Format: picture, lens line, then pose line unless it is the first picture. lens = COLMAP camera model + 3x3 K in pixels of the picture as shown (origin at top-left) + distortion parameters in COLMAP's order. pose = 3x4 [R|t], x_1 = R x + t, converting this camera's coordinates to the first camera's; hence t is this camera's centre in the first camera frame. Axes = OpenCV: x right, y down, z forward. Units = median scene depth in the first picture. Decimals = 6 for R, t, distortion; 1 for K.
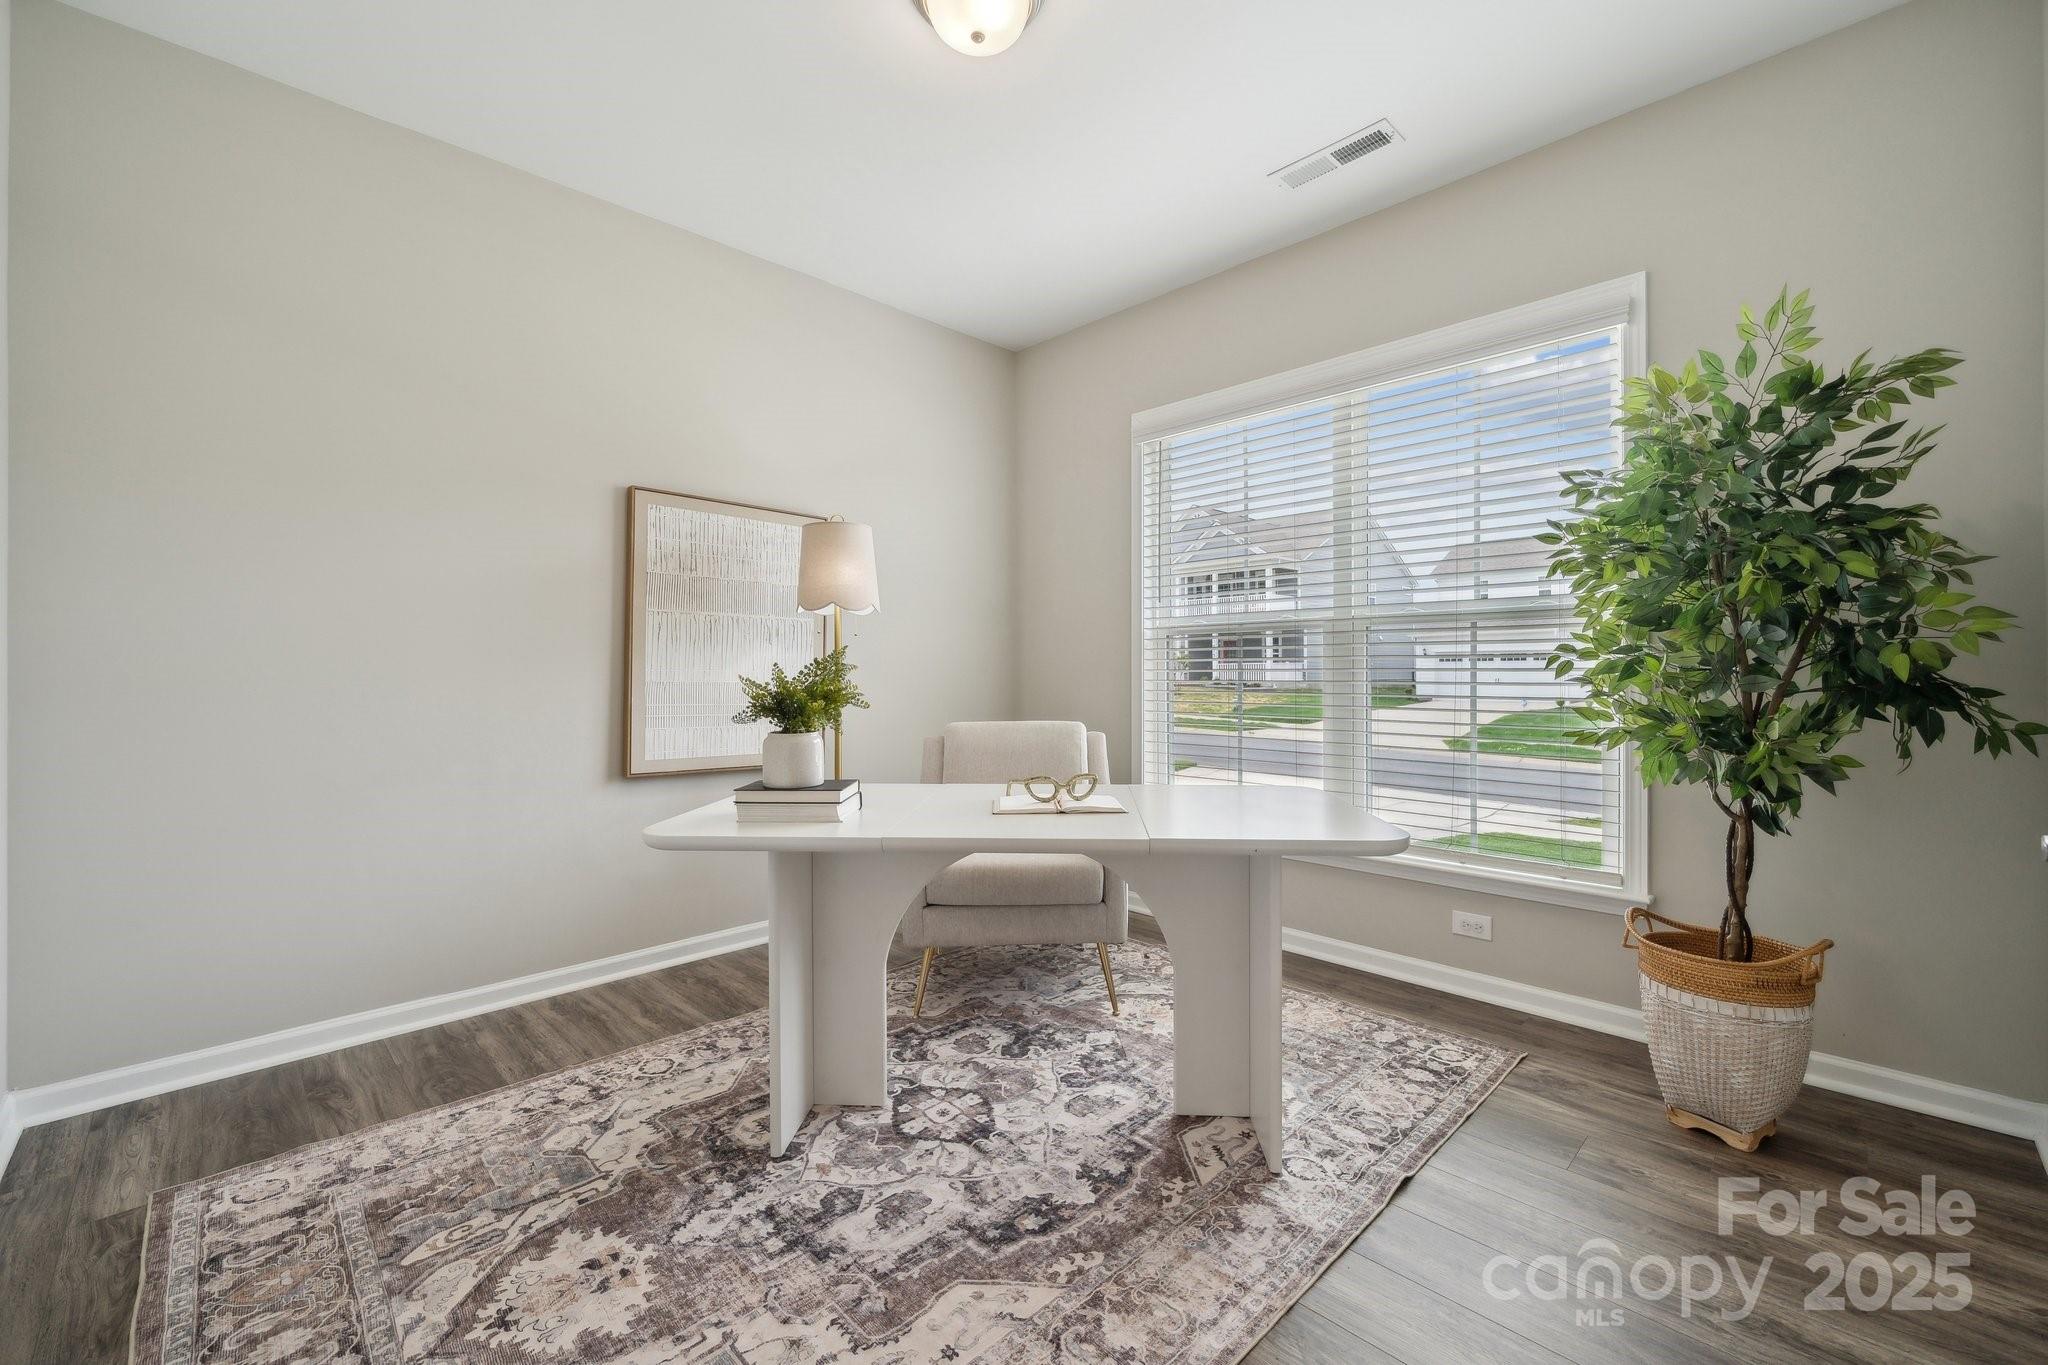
lens RADIAL K [[849.3, 0, 1038.4], [0, 849.3, 678.4], [0, 0, 1]] dist [0.003948, -0.001451]
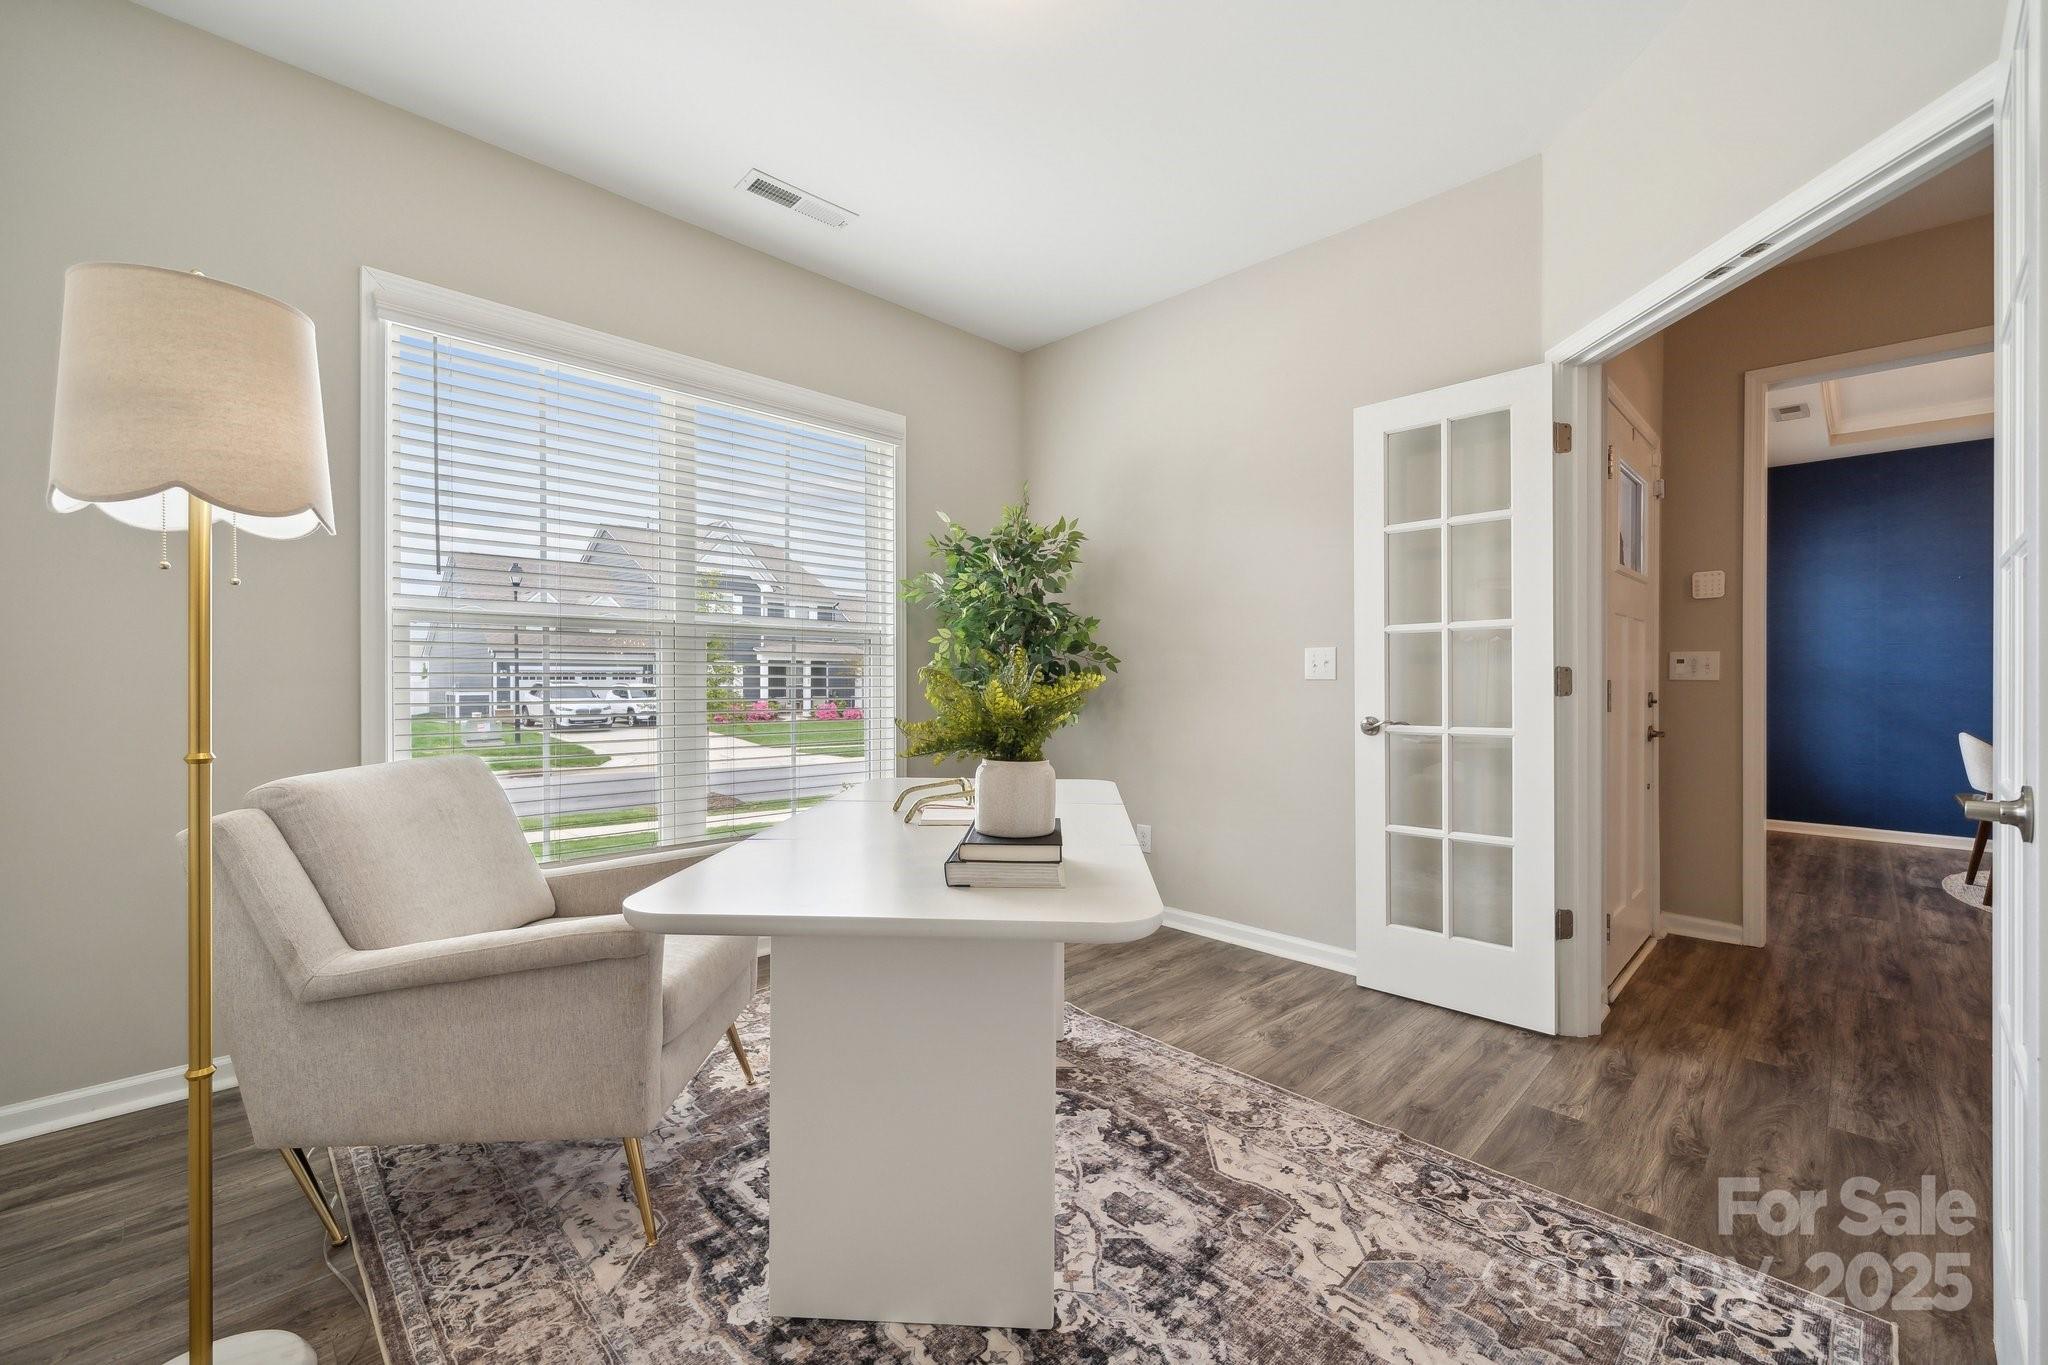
lens RADIAL K [[849.3, 0, 1032.6], [0, 849.3, 682.5], [0, 0, 1]] dist [0.003948, -0.001451]
pose [[-0.022737, -0.002558, 0.999738, -1.177814], [0.002399, 0.999994, 0.002613, -0.005108], [-0.999739, 0.002458, -0.022730, 1.150820]]
